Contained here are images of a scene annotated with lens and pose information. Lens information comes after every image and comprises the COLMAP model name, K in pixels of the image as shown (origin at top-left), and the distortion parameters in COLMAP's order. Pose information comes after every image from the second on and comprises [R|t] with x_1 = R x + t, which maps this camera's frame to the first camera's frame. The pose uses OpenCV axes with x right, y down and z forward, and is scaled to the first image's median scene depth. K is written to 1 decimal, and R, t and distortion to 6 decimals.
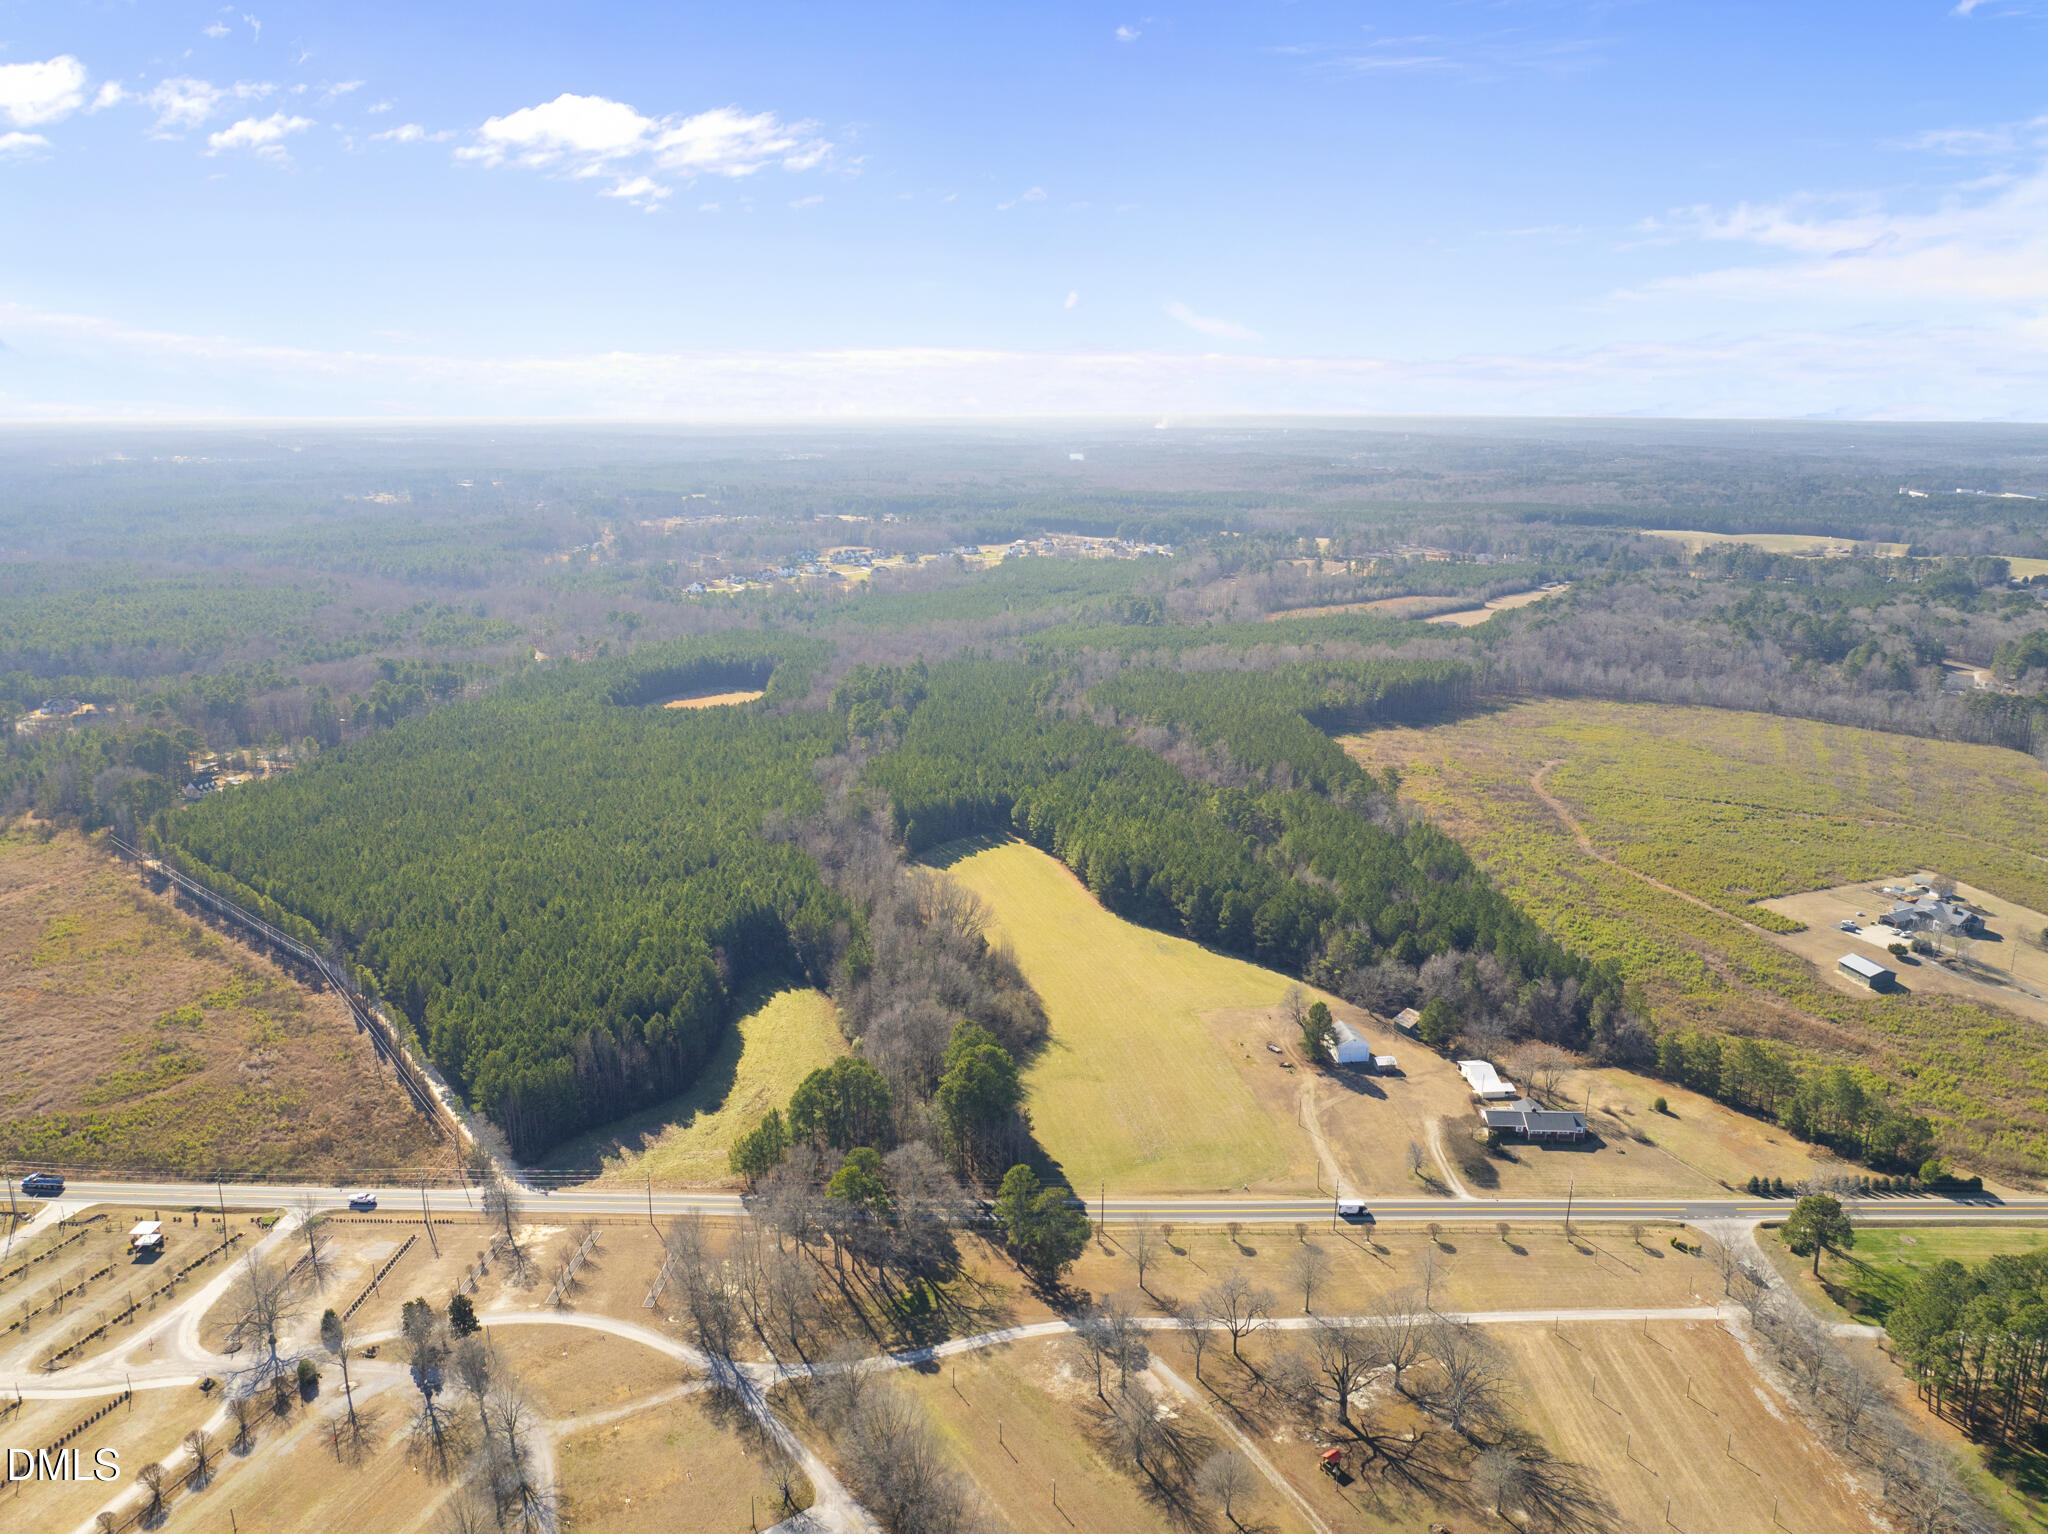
lens RADIAL K [[1442.1, 0, 1035.5], [0, 1442.1, 760.4], [0, 0, 1]] dist [-0.047194, 0.013317]
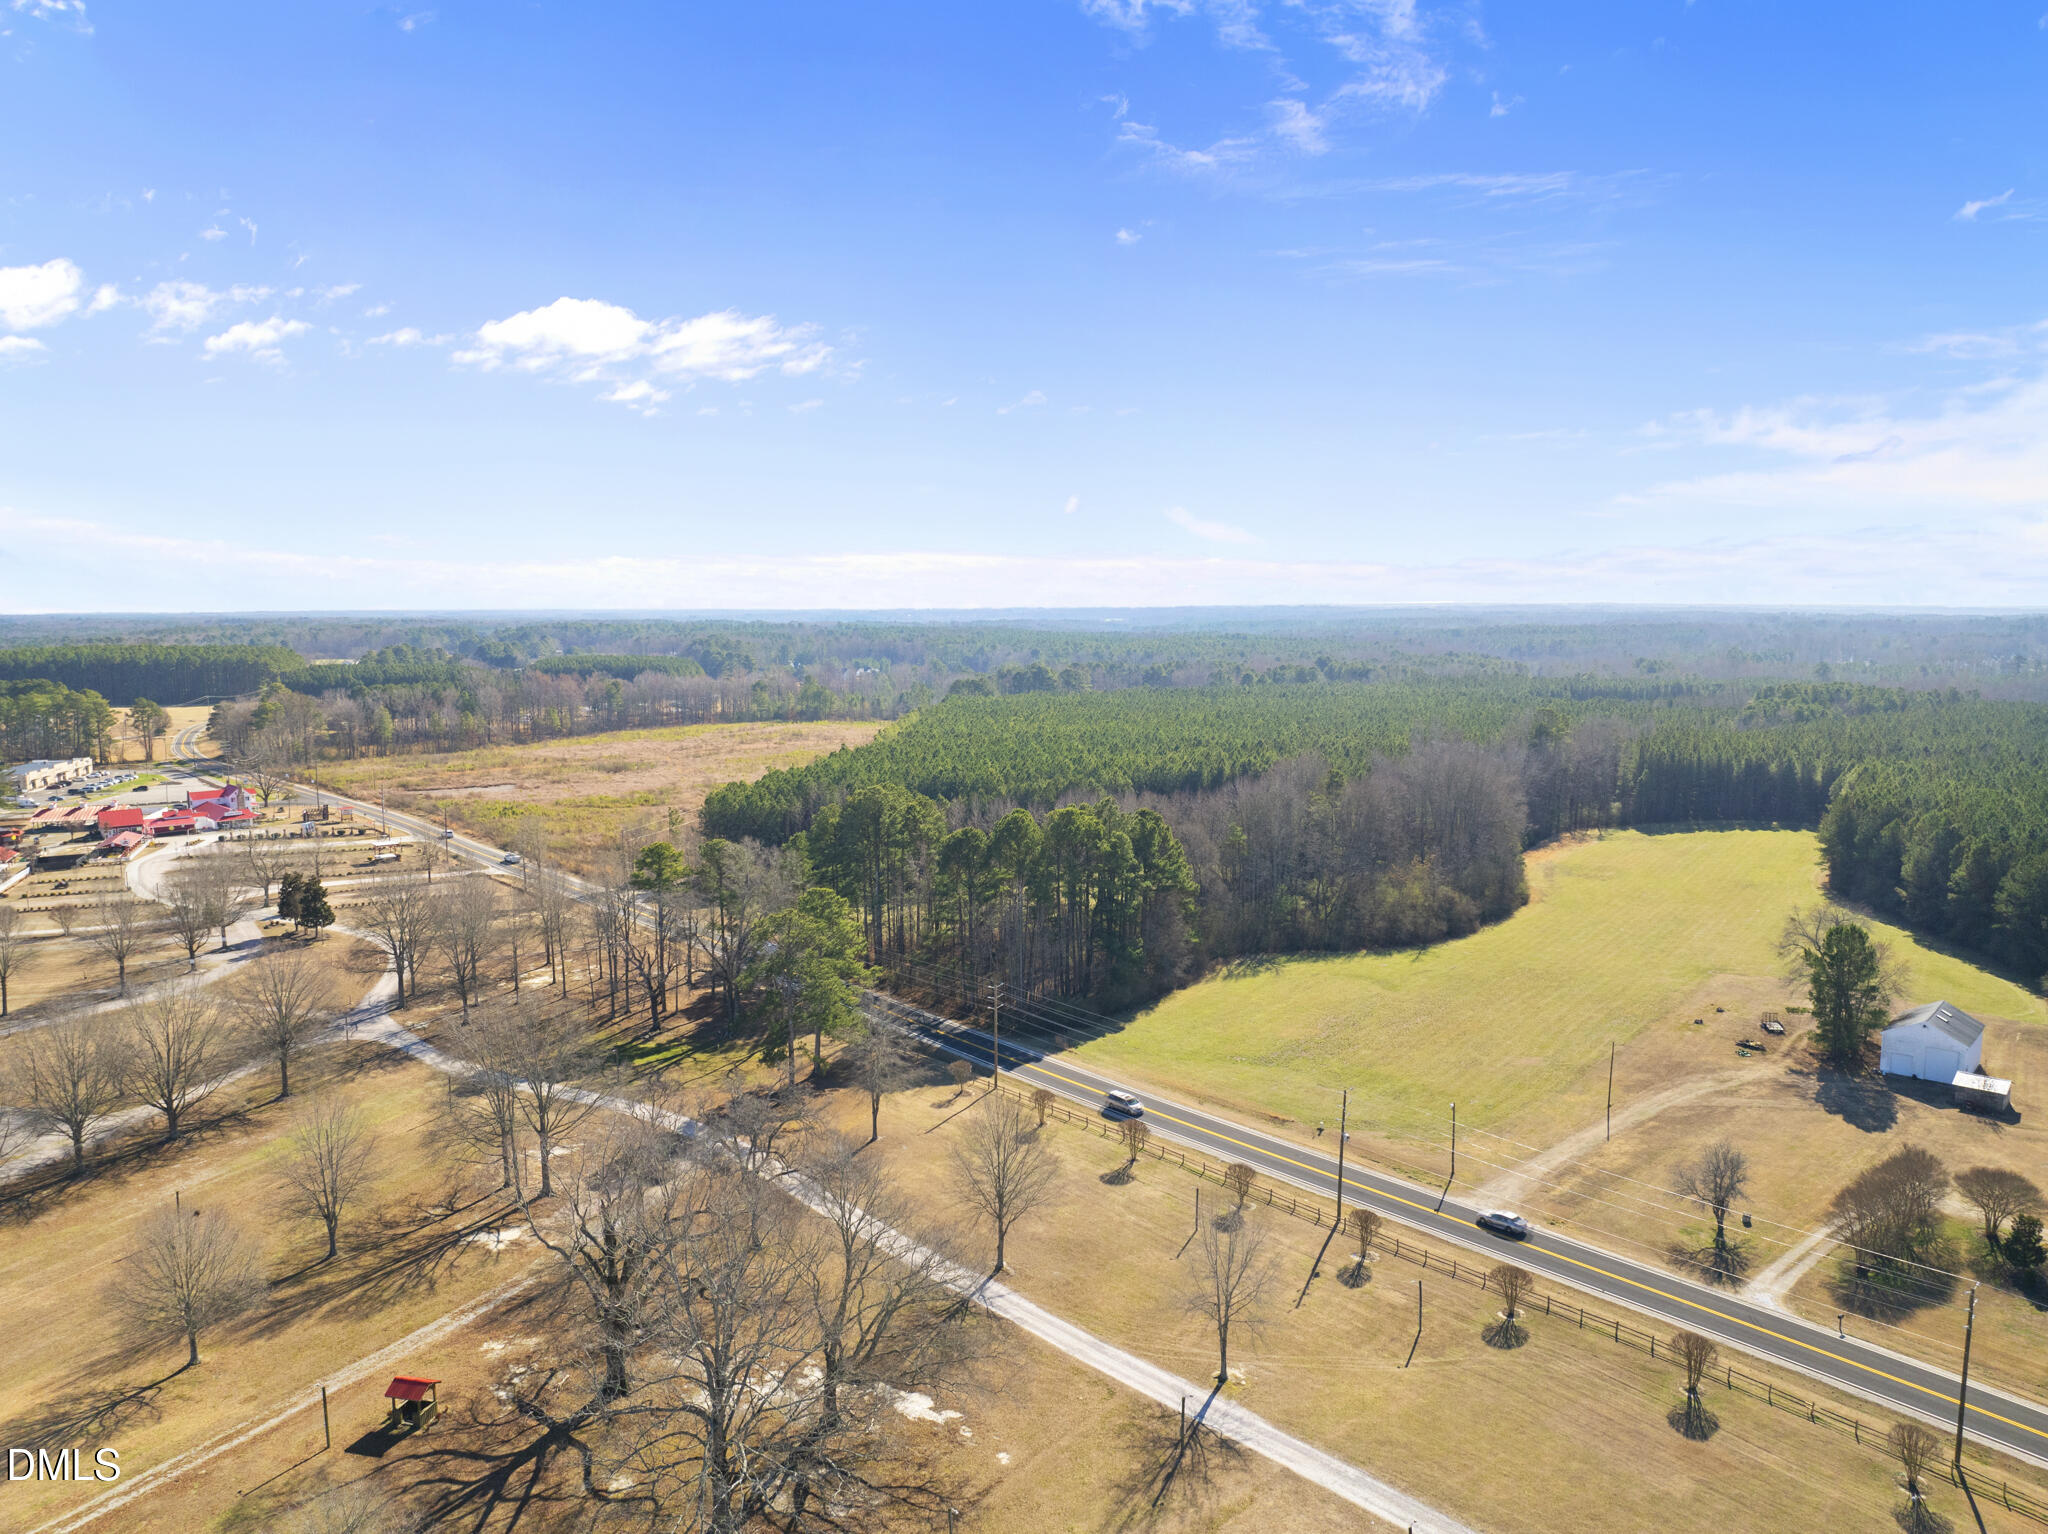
lens RADIAL K [[1444.7, 0, 1032.6], [0, 1444.7, 760.1], [0, 0, 1]] dist [-0.054887, 0.025334]
pose [[0.647454, 0.077345, -0.758170, 0.394688], [-0.175693, 0.983188, -0.049737, 0.199017], [0.741576, 0.165408, 0.650158, 0.547563]]
